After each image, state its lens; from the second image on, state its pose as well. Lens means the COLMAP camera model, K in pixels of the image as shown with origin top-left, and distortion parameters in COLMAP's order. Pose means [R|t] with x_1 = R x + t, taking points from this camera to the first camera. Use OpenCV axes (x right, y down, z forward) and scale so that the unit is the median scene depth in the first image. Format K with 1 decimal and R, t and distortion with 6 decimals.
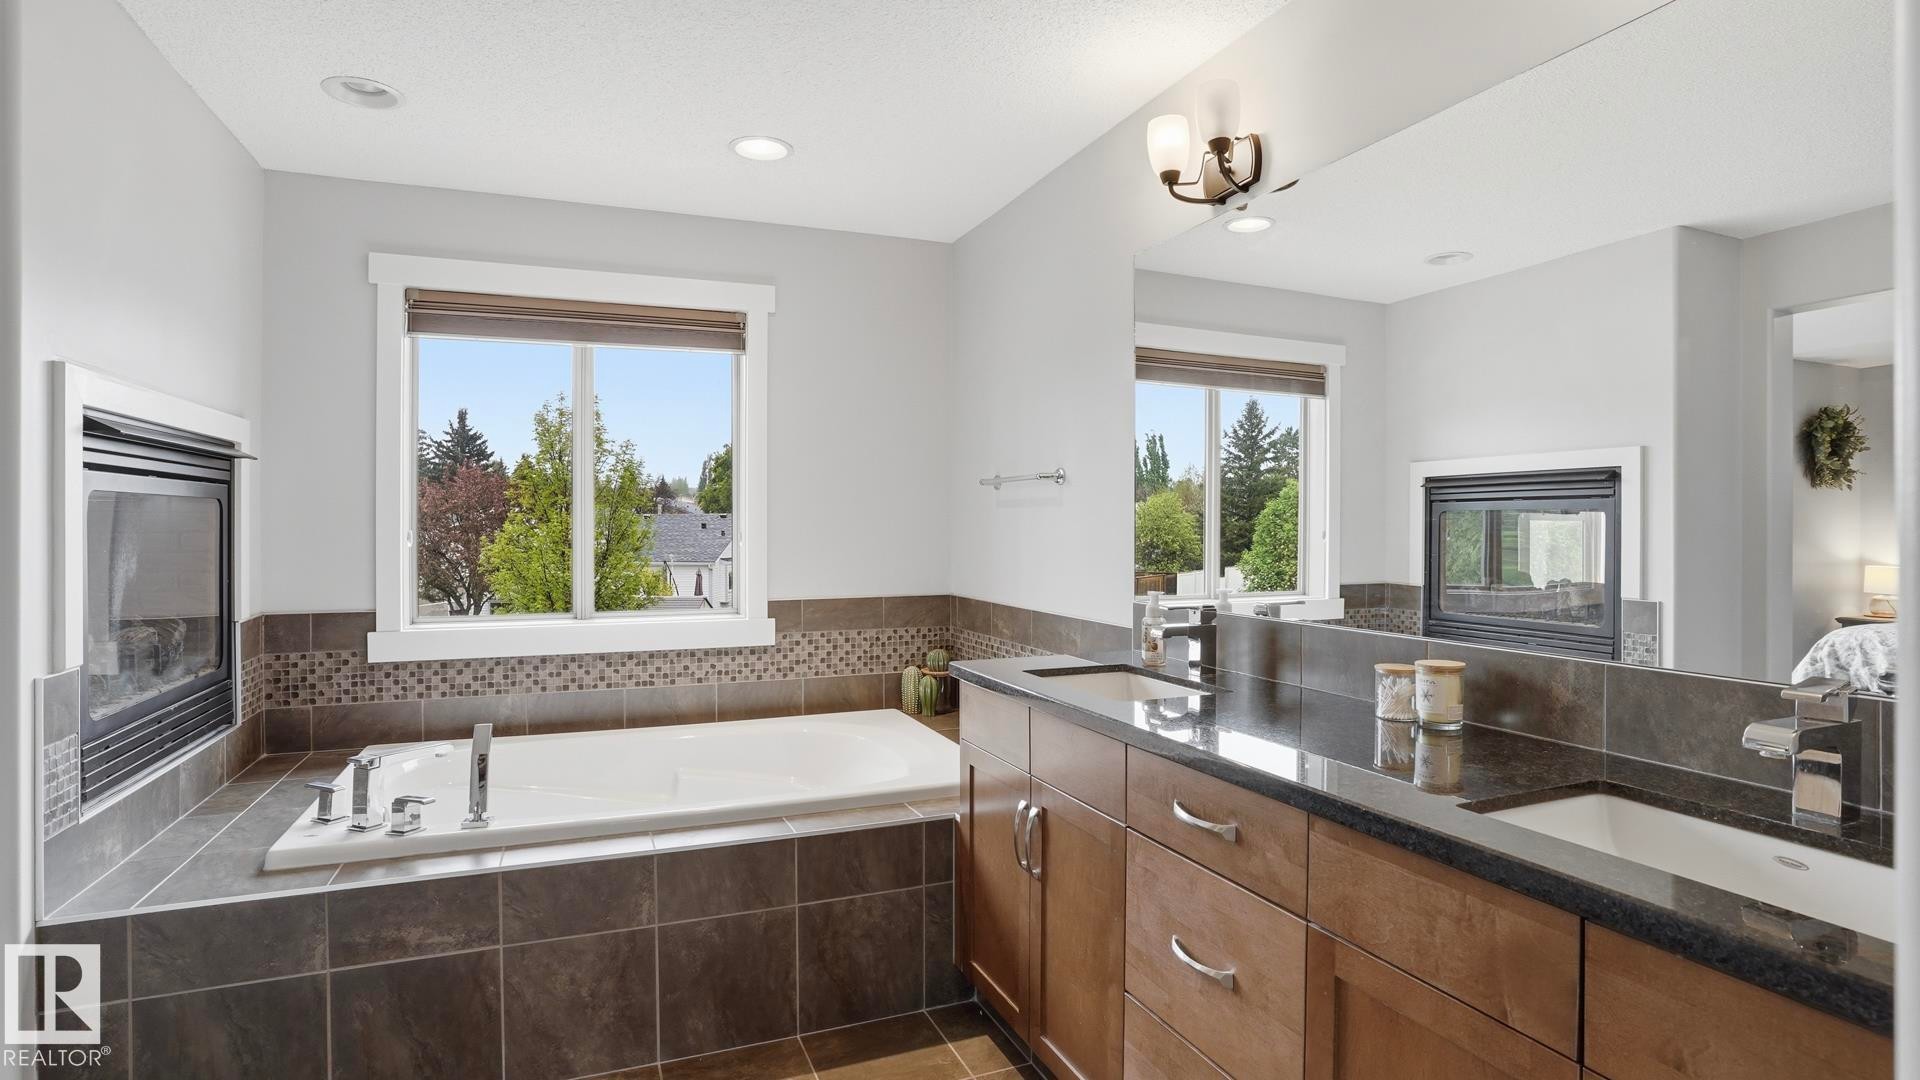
lens RADIAL K [[946.7, 0, 964.8], [0, 946.7, 528.8], [0, 0, 1]] dist [-0.054829, 0.015382]
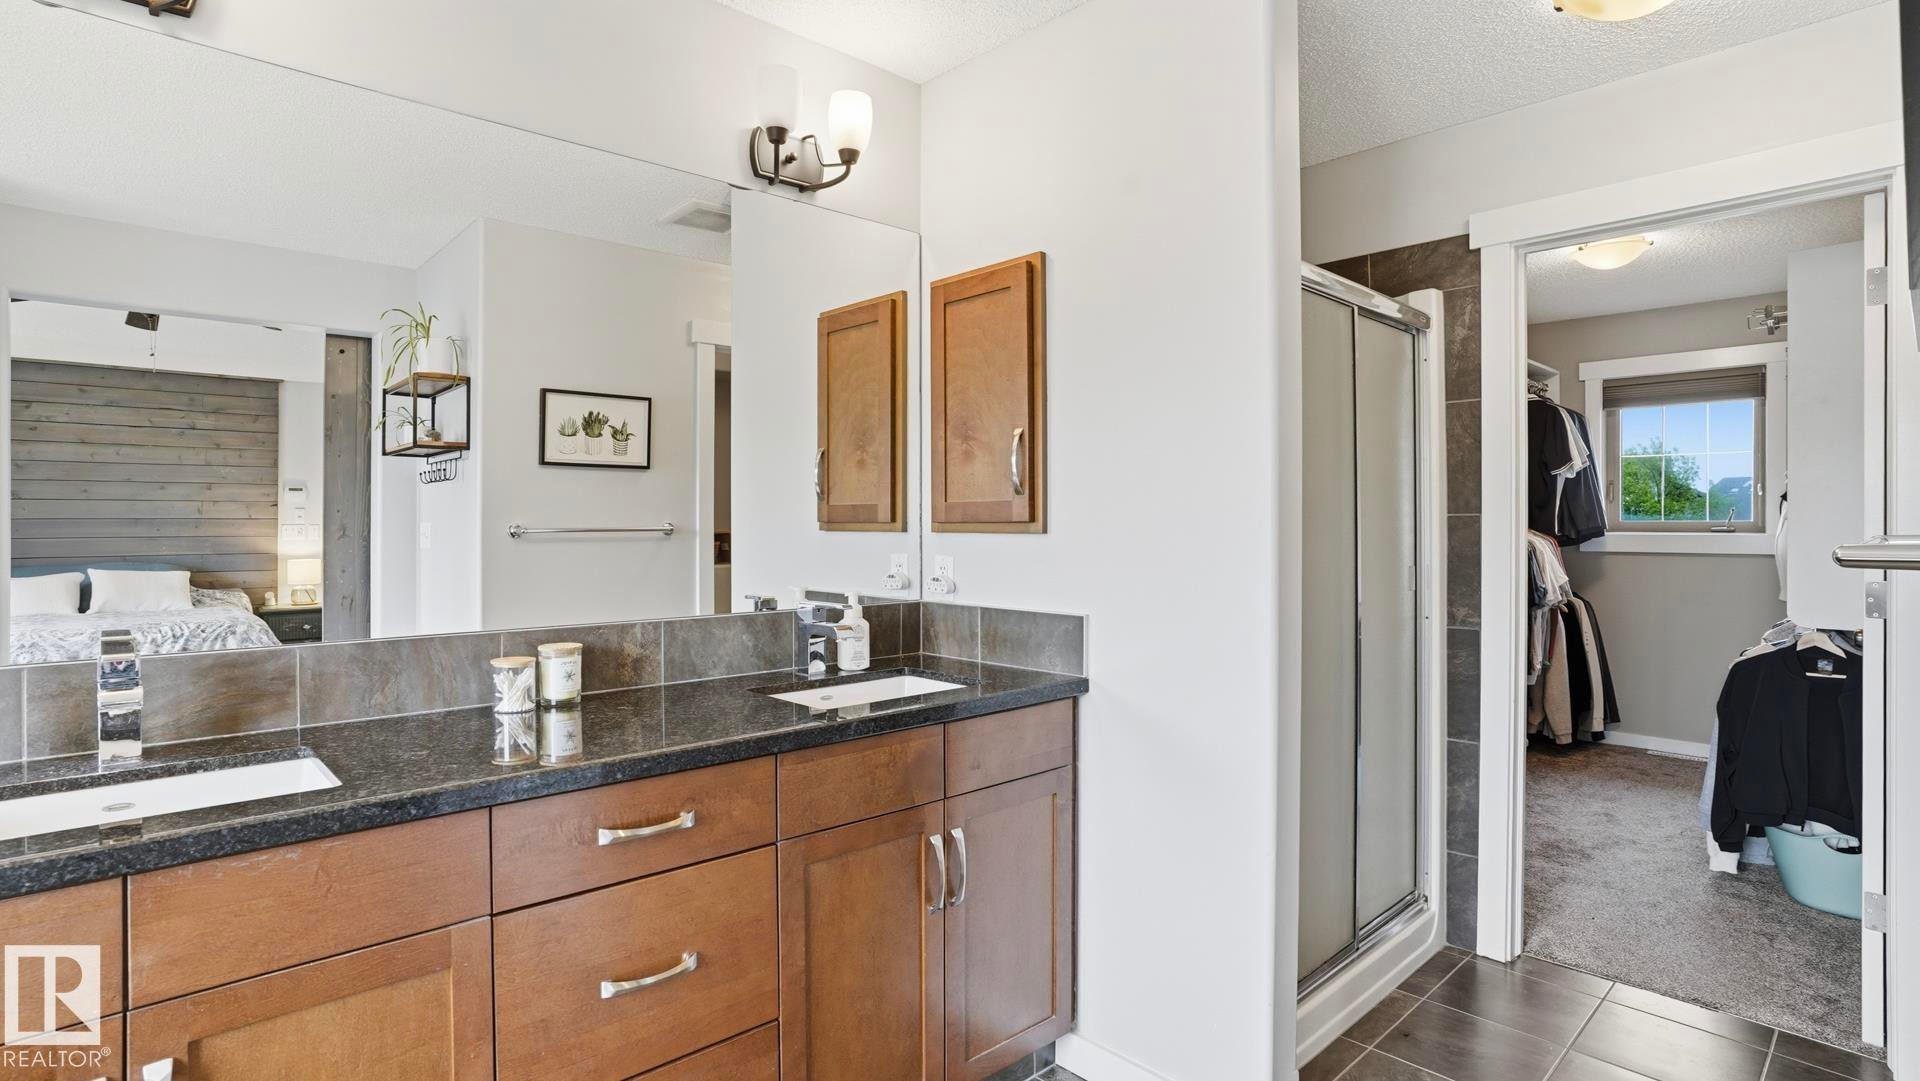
lens RADIAL K [[946.7, 0, 960.4], [0, 946.7, 530.6], [0, 0, 1]] dist [-0.054829, 0.015382]
pose [[-0.352527, -0.000933, 0.935801, -0.758096], [0.007146, 0.999968, 0.003689, 0.009137], [-0.935774, 0.007987, -0.352509, 1.046540]]
